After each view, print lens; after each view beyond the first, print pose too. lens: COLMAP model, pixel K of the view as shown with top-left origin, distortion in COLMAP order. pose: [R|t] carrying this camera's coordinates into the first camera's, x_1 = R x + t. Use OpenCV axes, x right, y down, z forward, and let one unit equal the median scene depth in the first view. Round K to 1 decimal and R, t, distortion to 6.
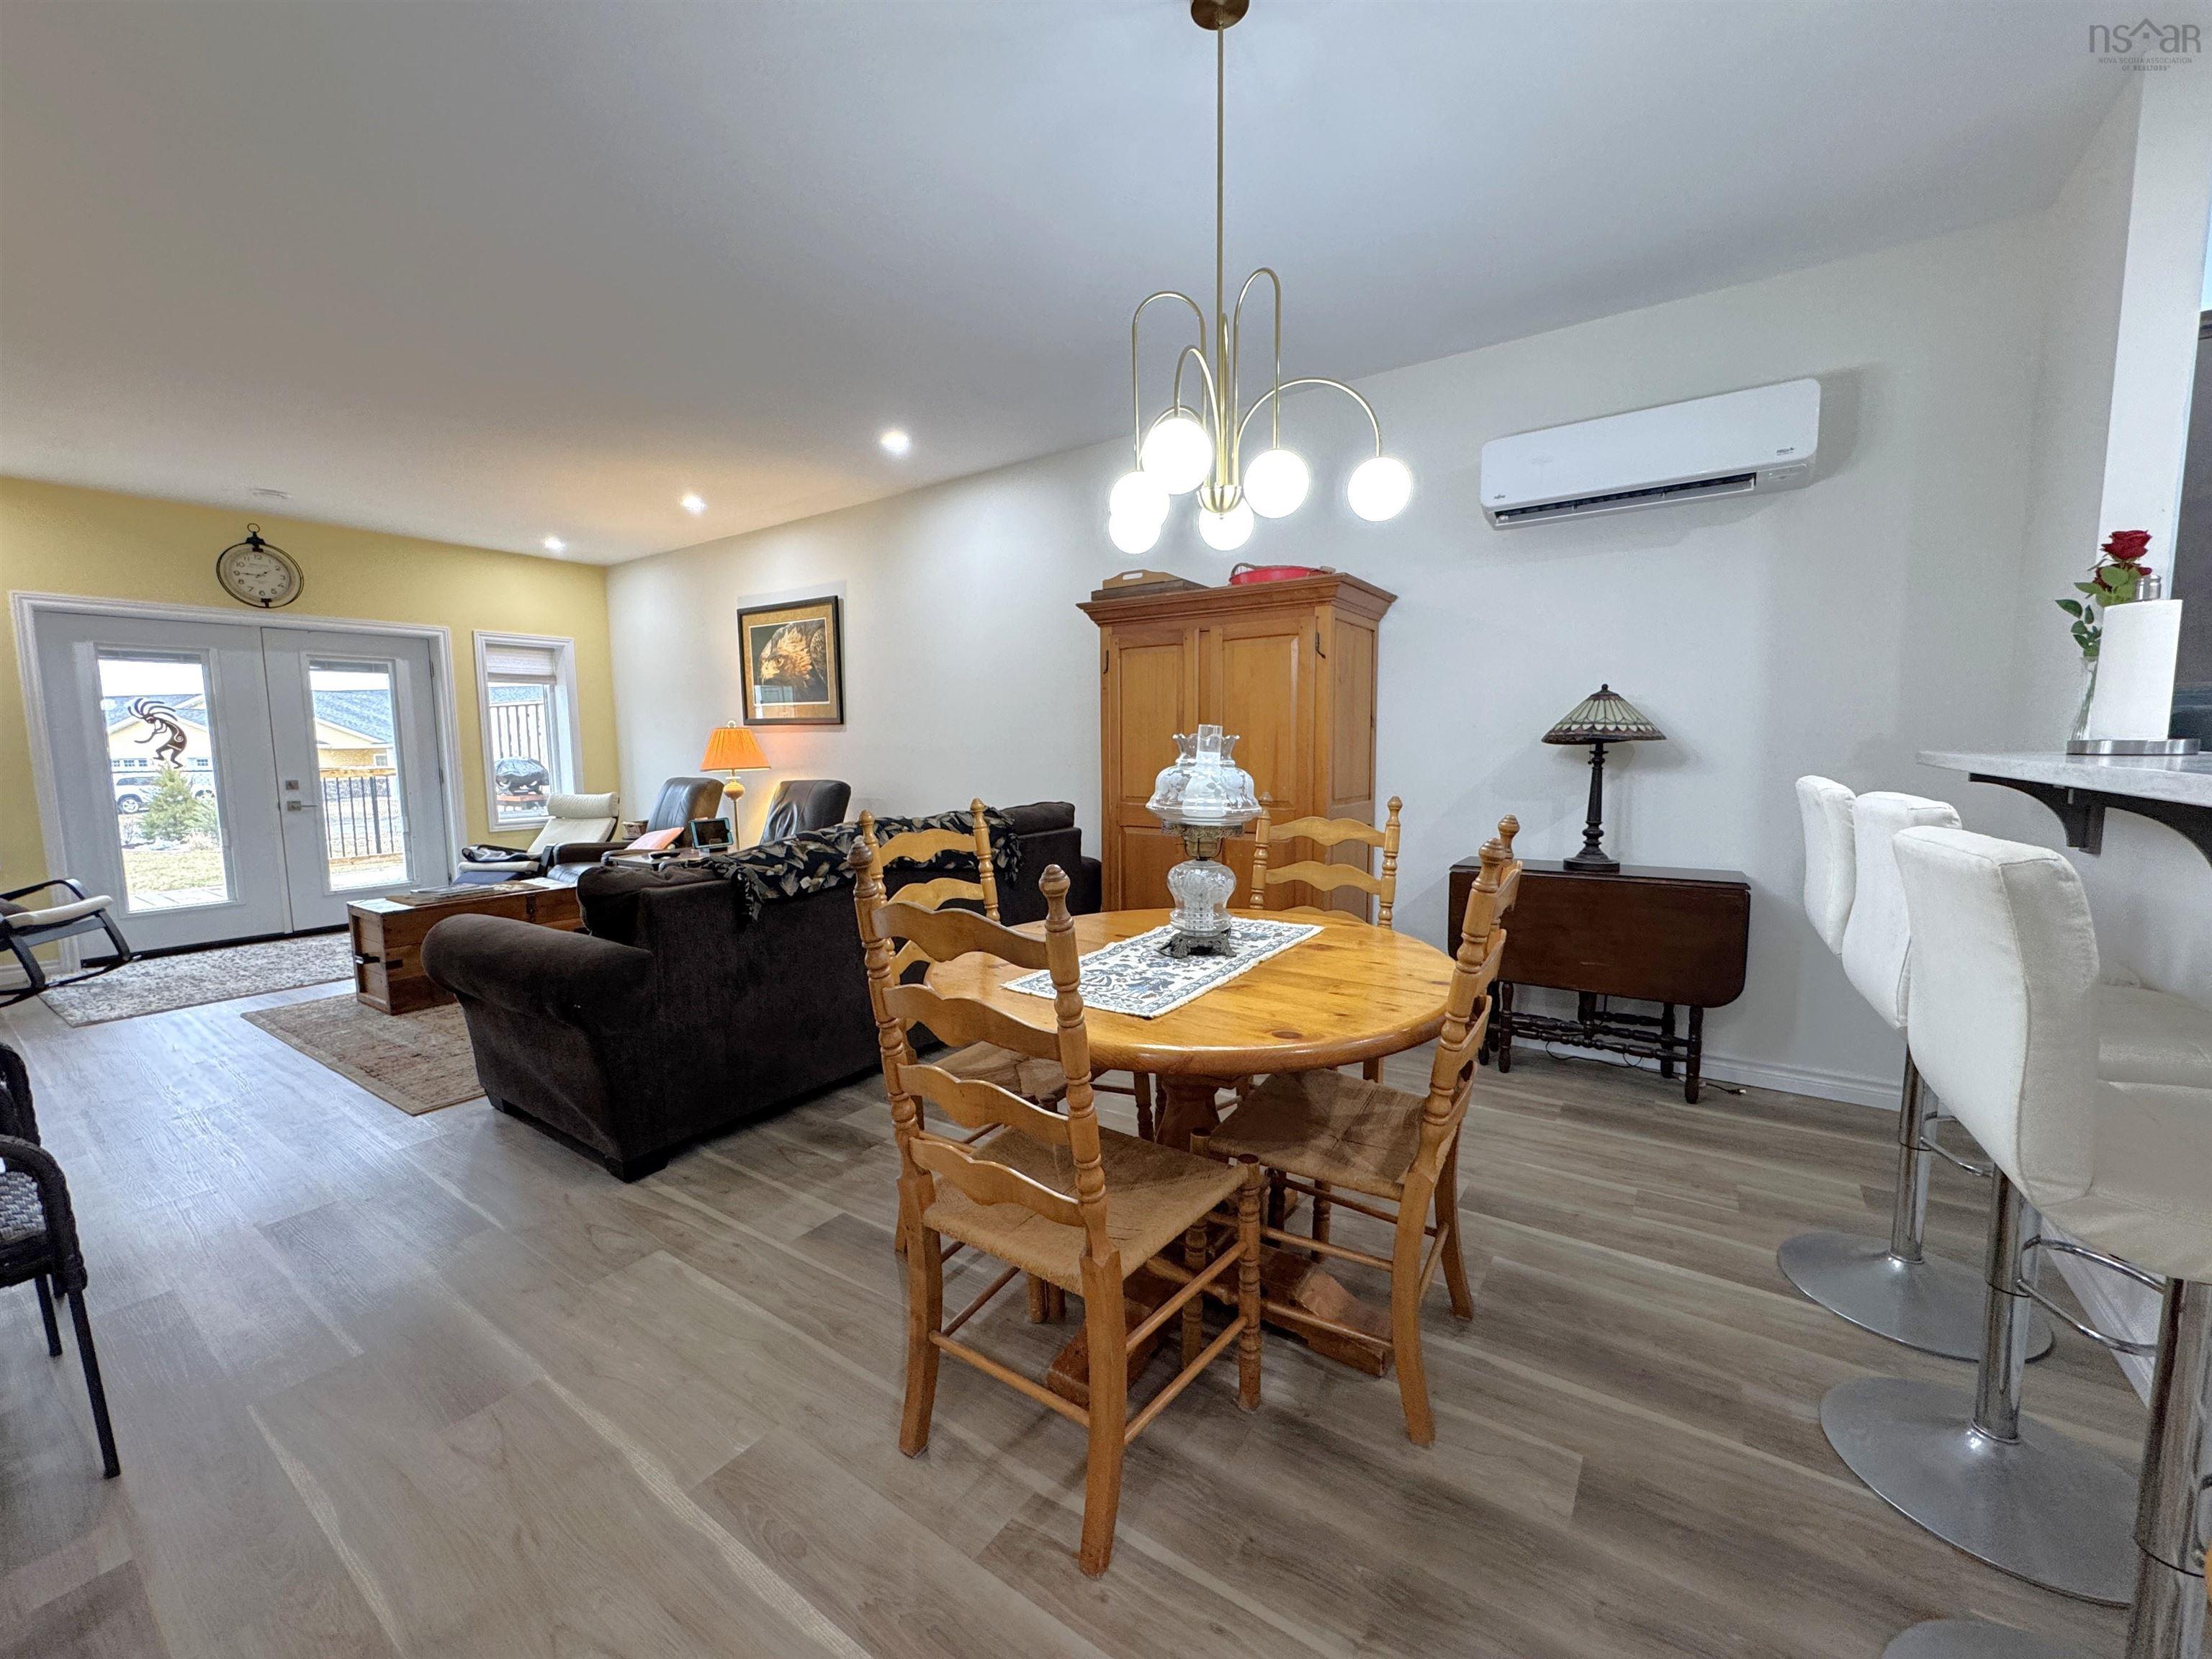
lens RADIAL K [[883.5, 0, 1106.0], [0, 883.5, 829.5], [0, 0, 1]] dist [-0.001858, -0.000299]
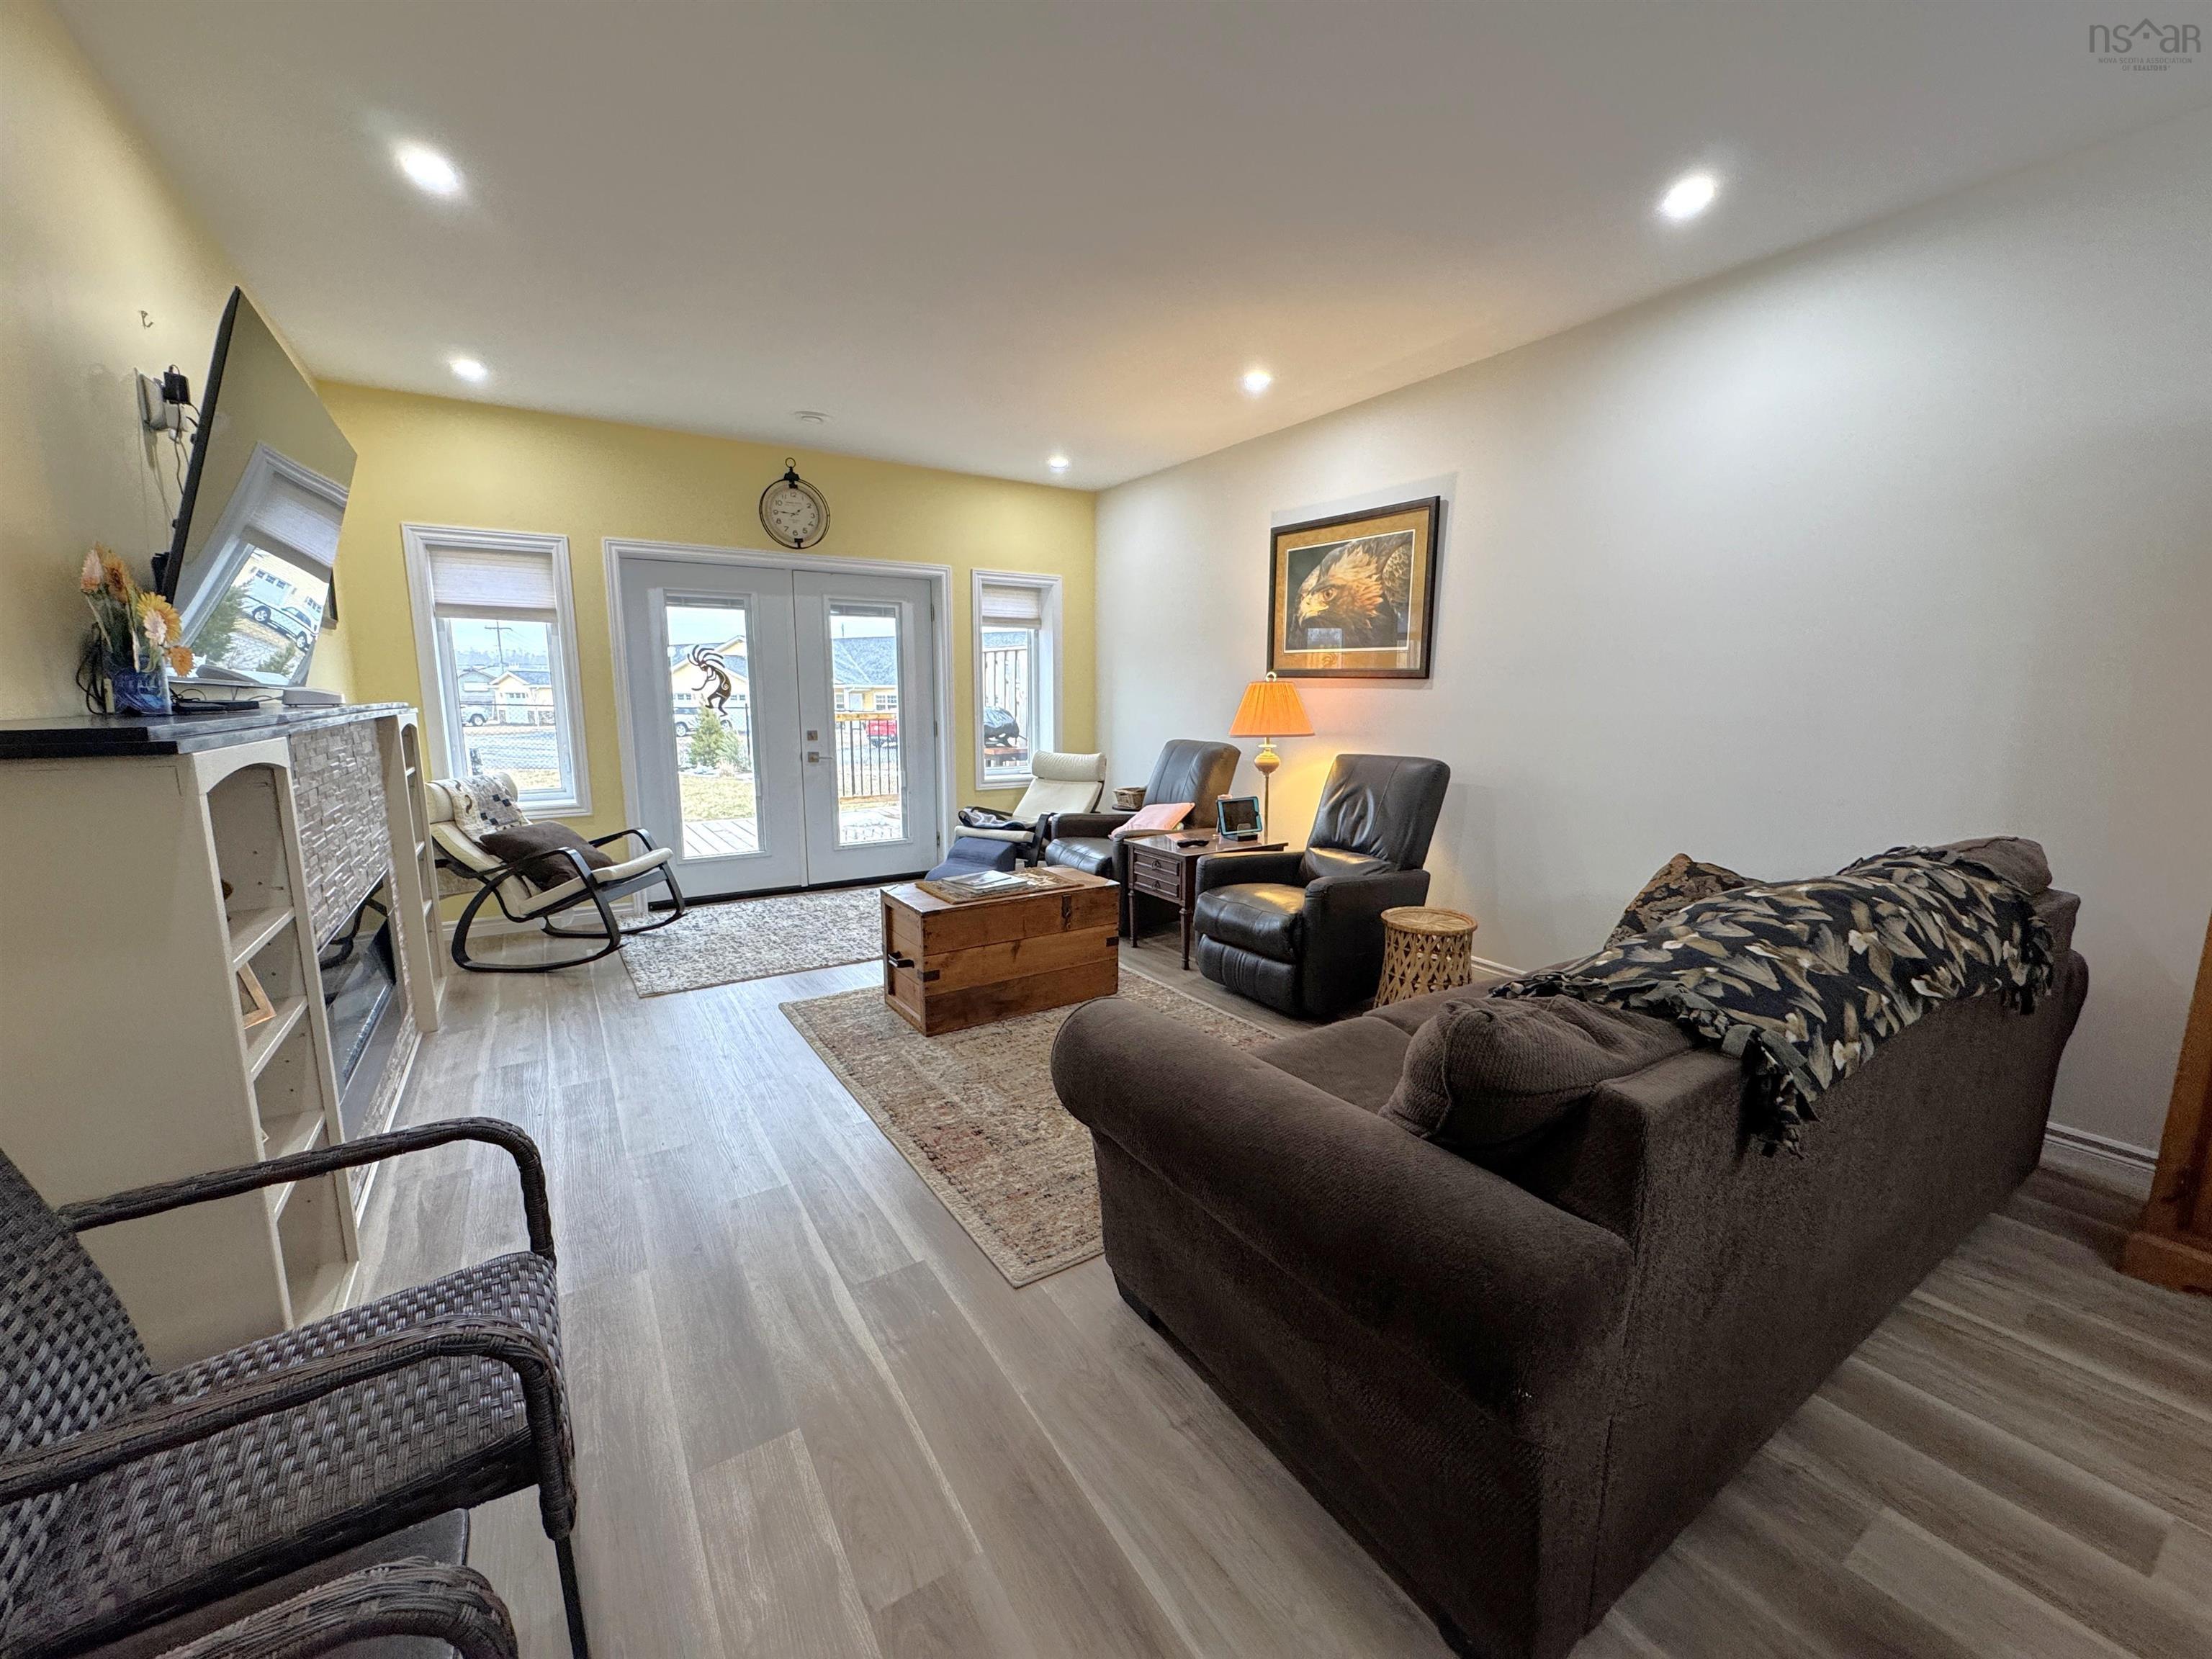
lens RADIAL K [[883.5, 0, 1106.0], [0, 883.5, 829.5], [0, 0, 1]] dist [-0.001858, -0.000299]
pose [[0.924555, 0.074664, -0.373663, -0.261723], [-0.052478, 0.996221, 0.069213, -0.032339], [0.377418, -0.044382, 0.924979, 0.226341]]
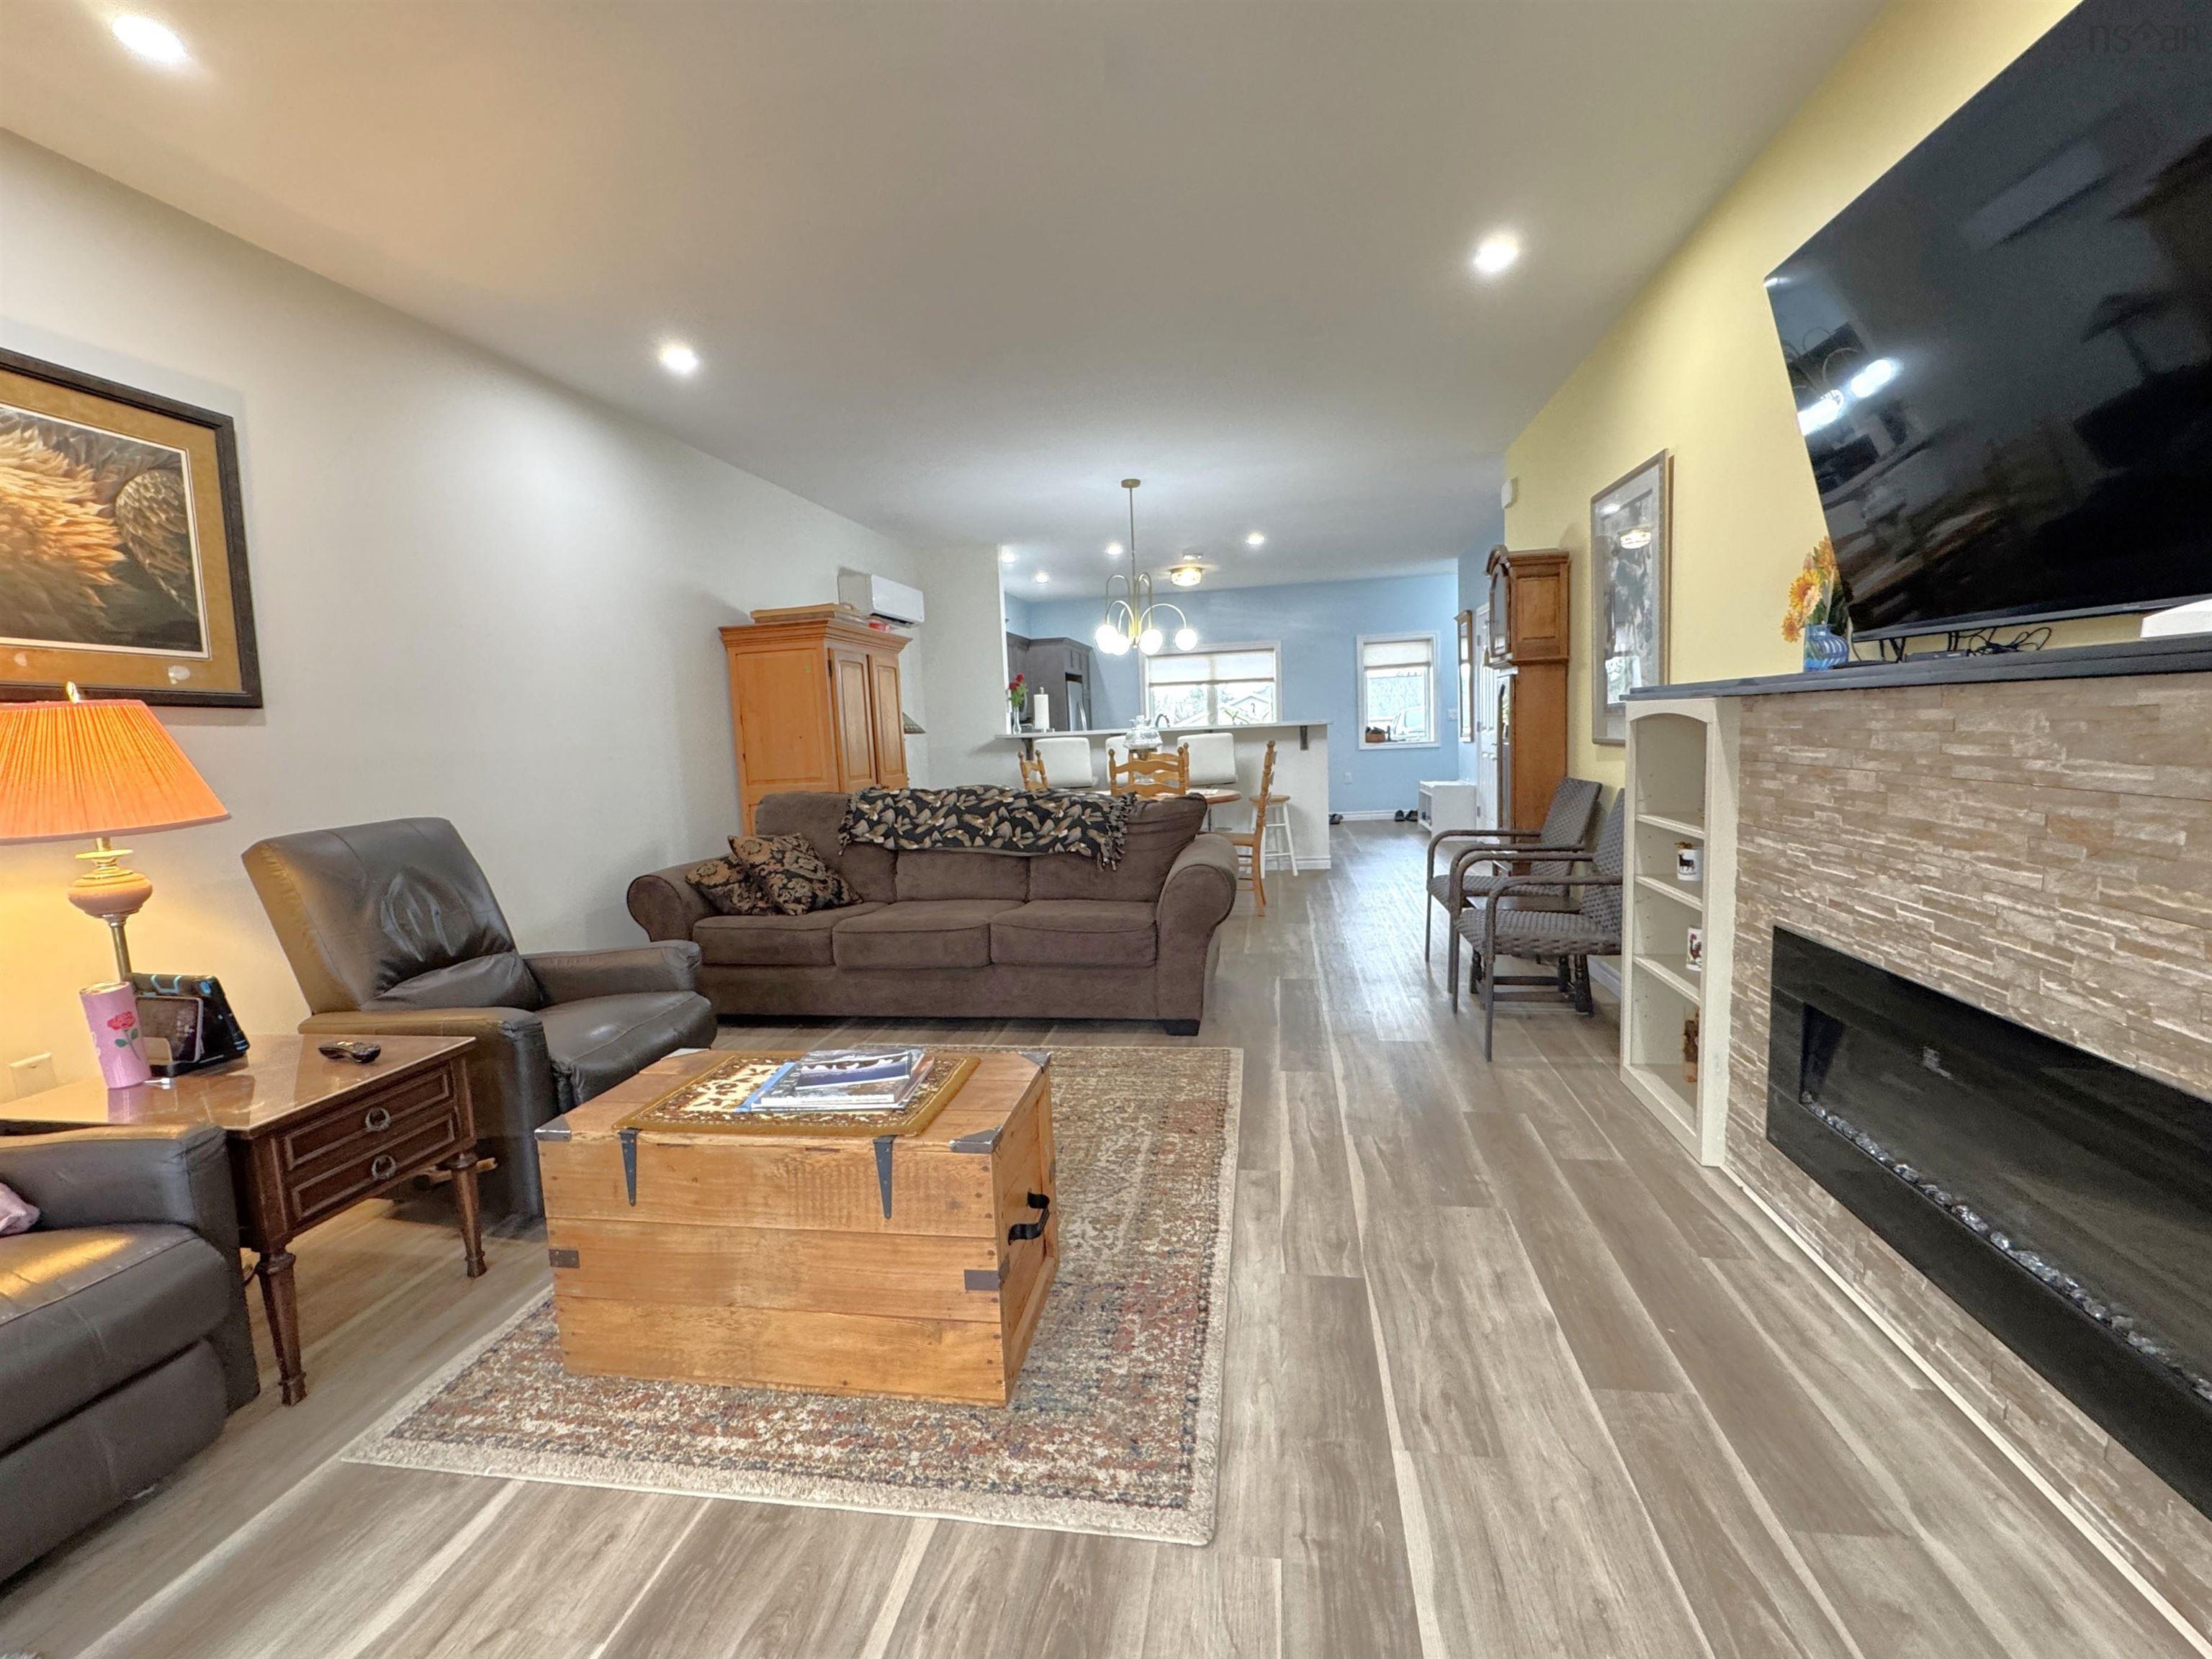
lens RADIAL K [[969.3, 0, 1106.0], [0, 969.3, 829.5], [0, 0, 1]] dist [-0.001084, -0.000167]
pose [[-0.424851, -0.066838, 0.902792, -0.921968], [0.137239, 0.980989, 0.137211, -0.067453], [-0.894800, 0.182193, -0.407602, 0.825652]]
